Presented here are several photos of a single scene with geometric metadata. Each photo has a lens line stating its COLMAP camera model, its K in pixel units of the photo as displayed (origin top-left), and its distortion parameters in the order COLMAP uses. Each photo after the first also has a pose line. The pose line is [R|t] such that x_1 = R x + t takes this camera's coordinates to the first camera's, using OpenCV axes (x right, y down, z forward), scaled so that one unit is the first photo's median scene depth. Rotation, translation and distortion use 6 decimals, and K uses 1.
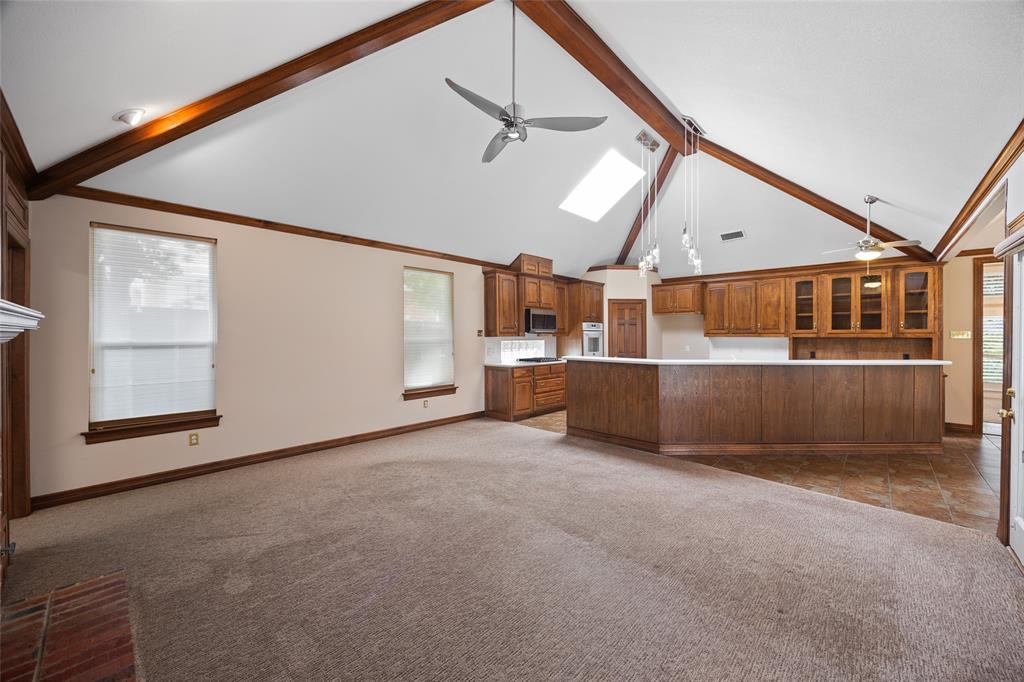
lens RADIAL K [[393.0, 0, 506.8], [0, 393.0, 335.7], [0, 0, 1]] dist [-0.004539, 0.001064]
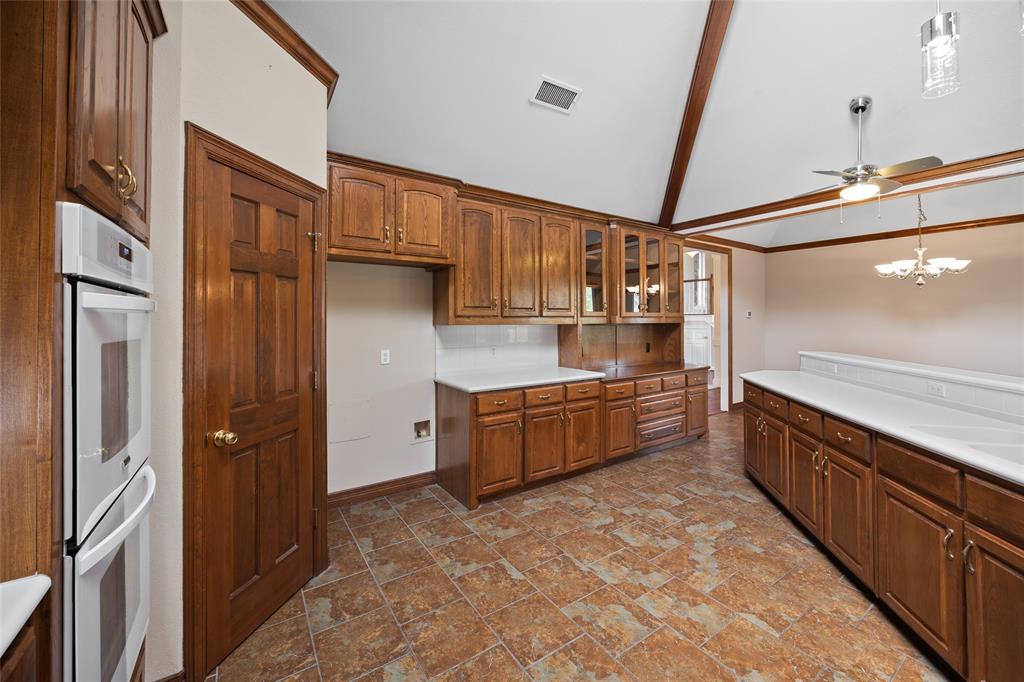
lens RADIAL K [[393.0, 0, 515.4], [0, 393.0, 315.6], [0, 0, 1]] dist [-0.004539, 0.001064]
pose [[0.211818, 0.009794, 0.977260, 0.141478], [0.003371, 0.999937, -0.010752, -0.002857], [-0.977303, 0.005571, 0.211771, 0.995030]]
